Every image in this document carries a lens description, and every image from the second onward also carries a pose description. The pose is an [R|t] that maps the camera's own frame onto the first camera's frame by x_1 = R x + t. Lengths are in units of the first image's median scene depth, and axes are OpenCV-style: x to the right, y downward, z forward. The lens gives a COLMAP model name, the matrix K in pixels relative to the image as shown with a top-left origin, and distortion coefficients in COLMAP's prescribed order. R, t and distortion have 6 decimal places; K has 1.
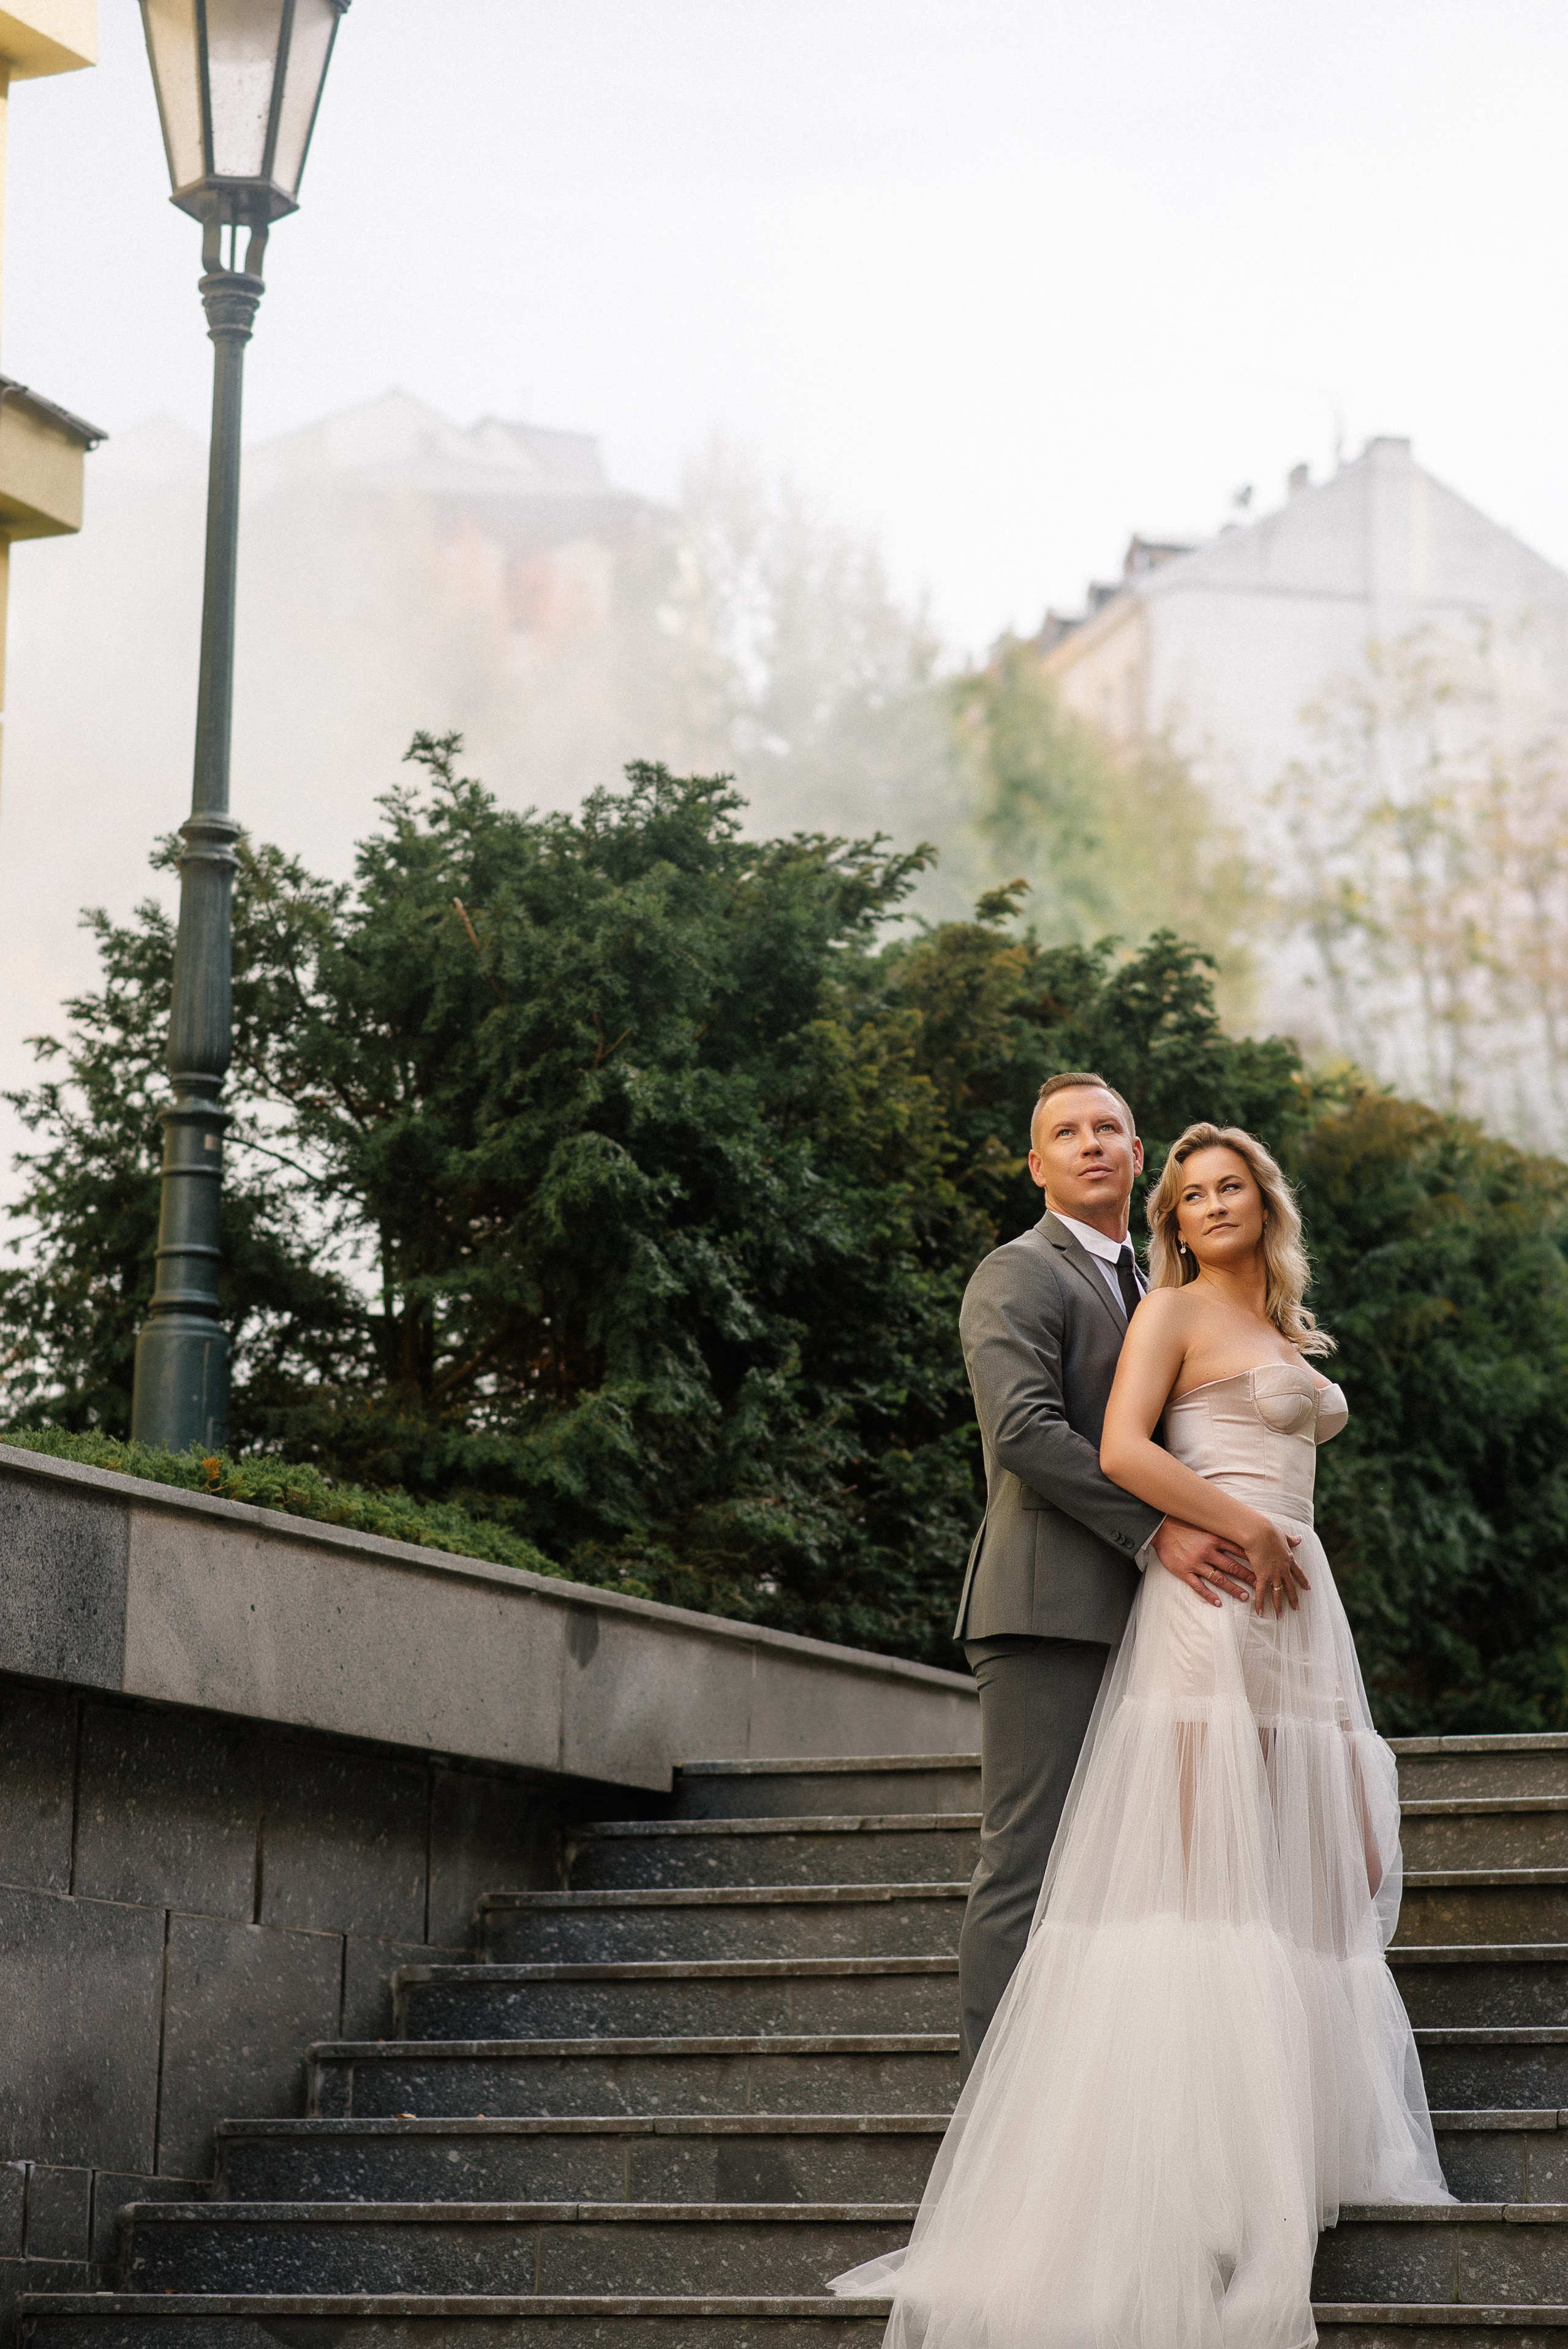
lens RADIAL K [[5466.7, 0, 784.0], [0, 5466.7, 1174.5], [0, 0, 1]] dist [0.074298, 0.015956]
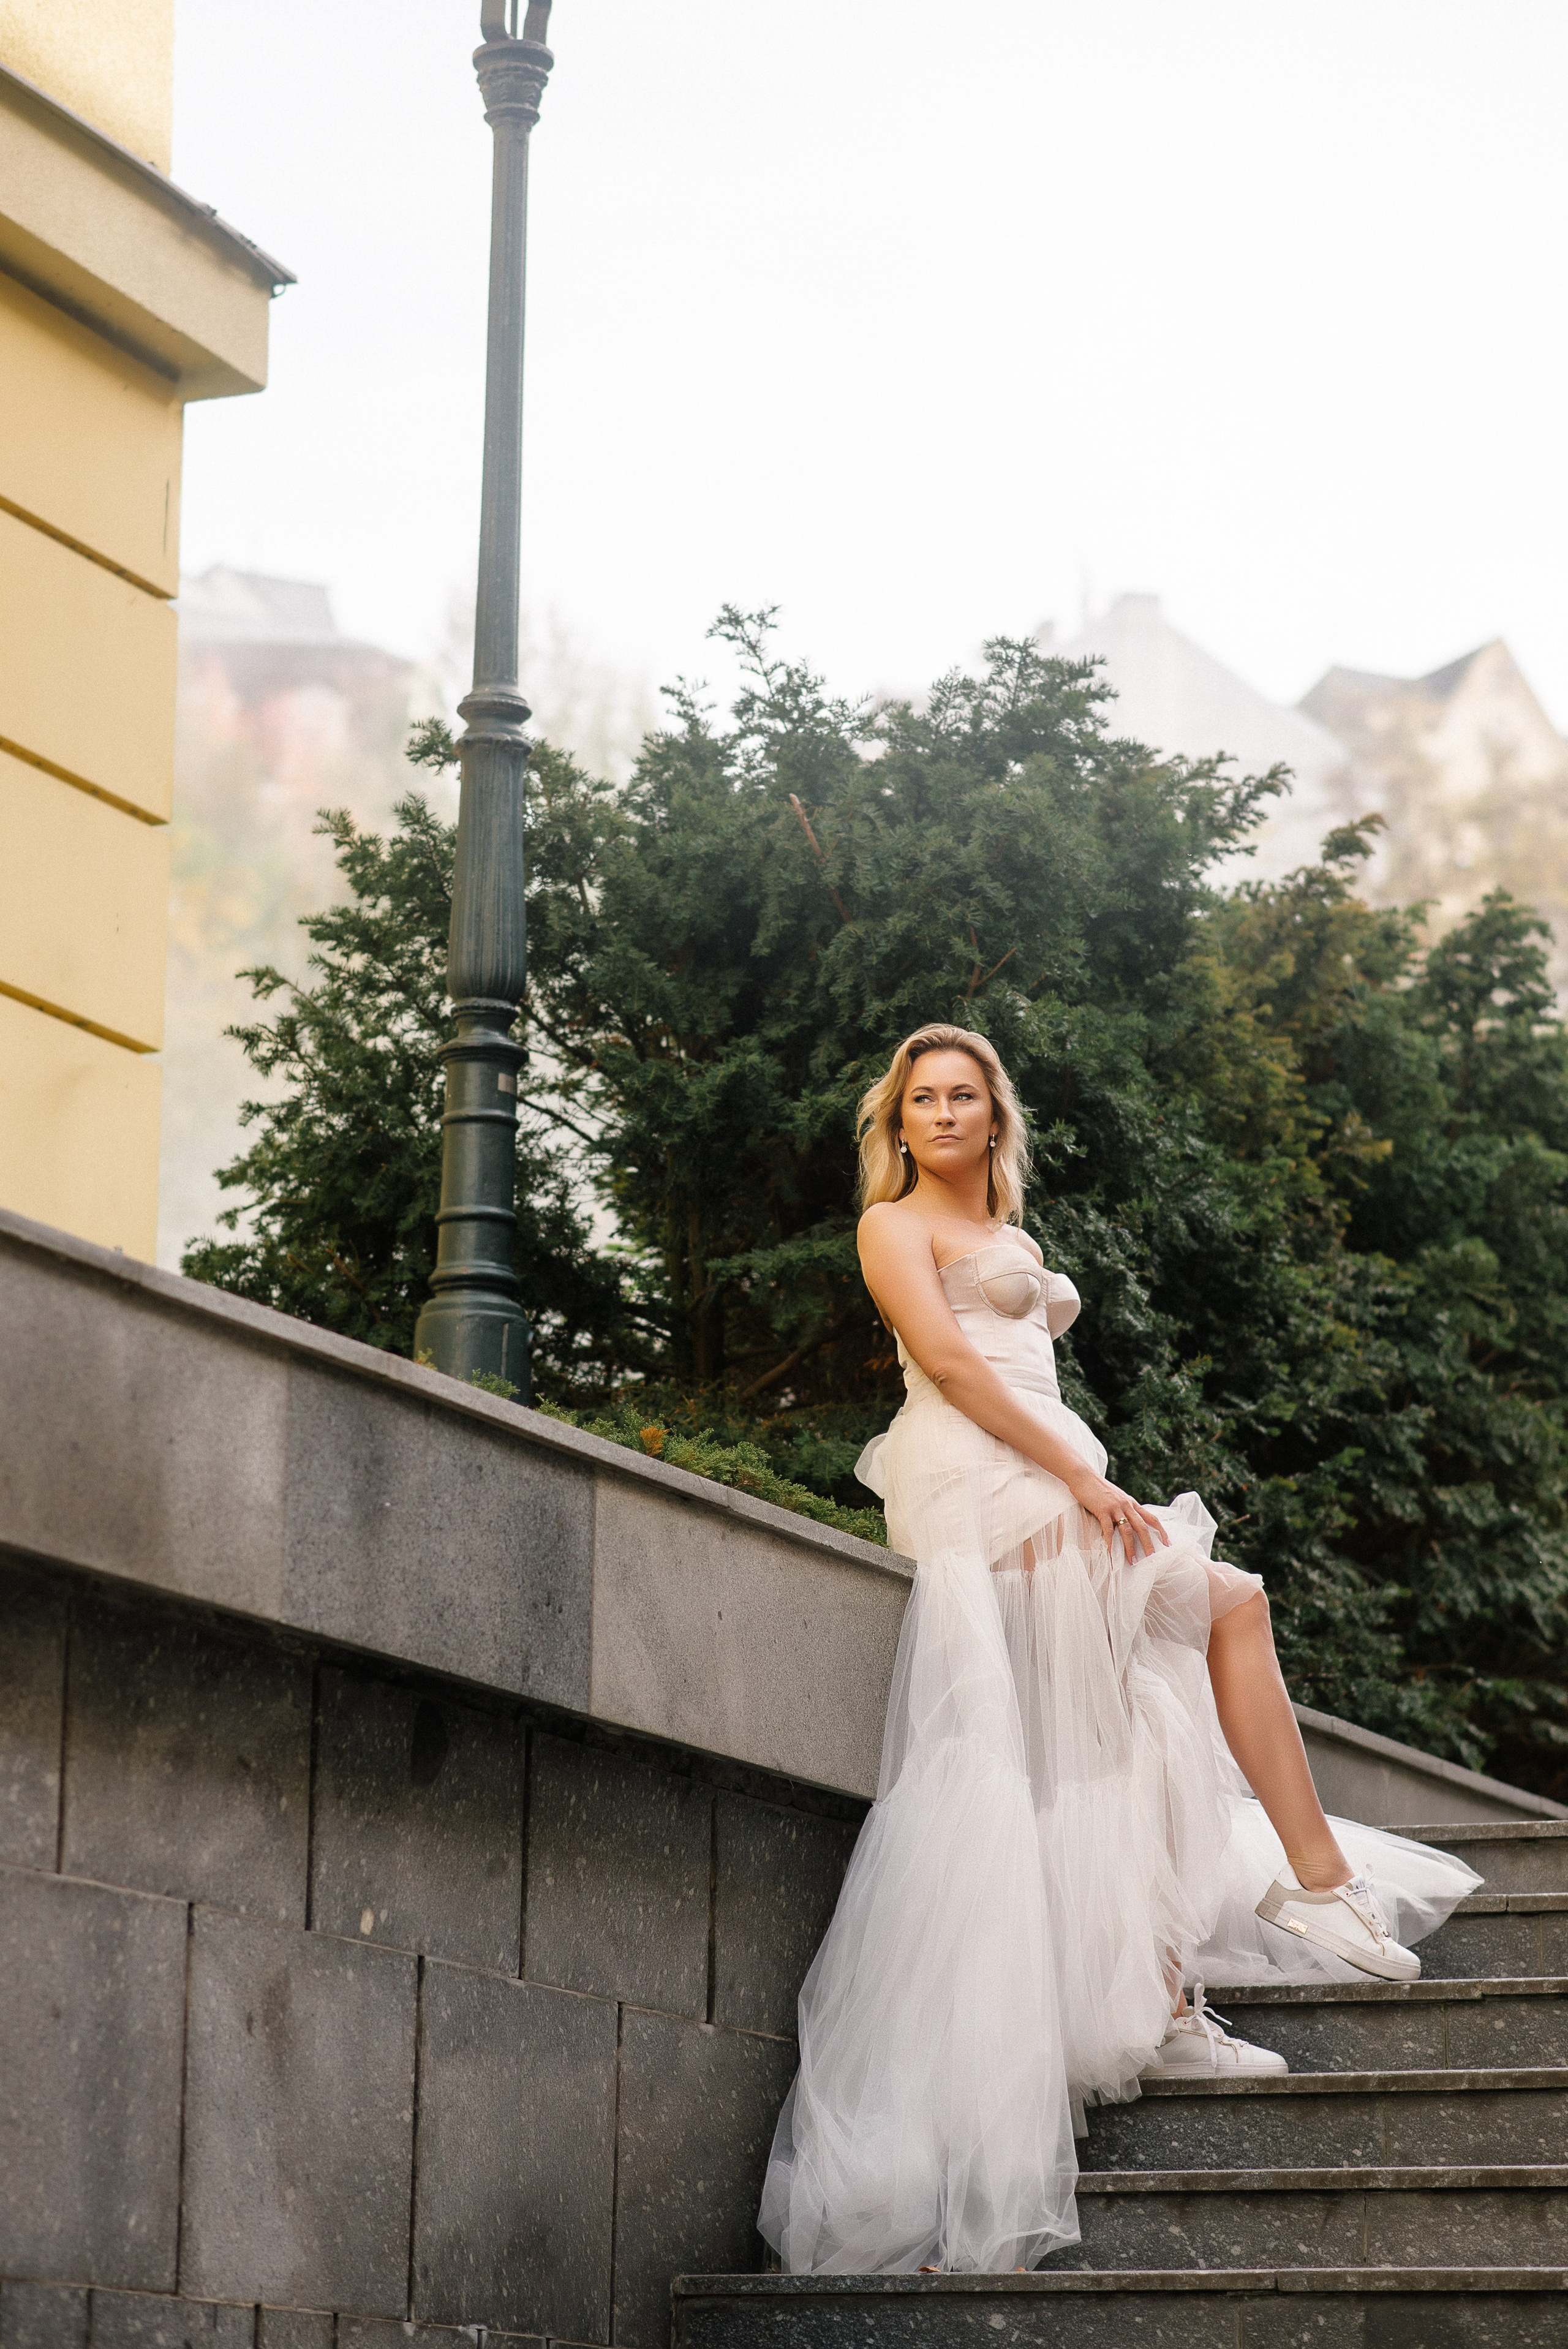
lens RADIAL K [[5620.0, 0, 784.0], [0, 5620.0, 1174.5], [0, 0, 1]] dist [0.052641, 0.346638]
pose [[0.999038, 0.007414, 0.043223, -0.097494], [-0.006195, 0.999581, -0.028281, 0.030838], [-0.043415, 0.027986, 0.998665, 0.155885]]
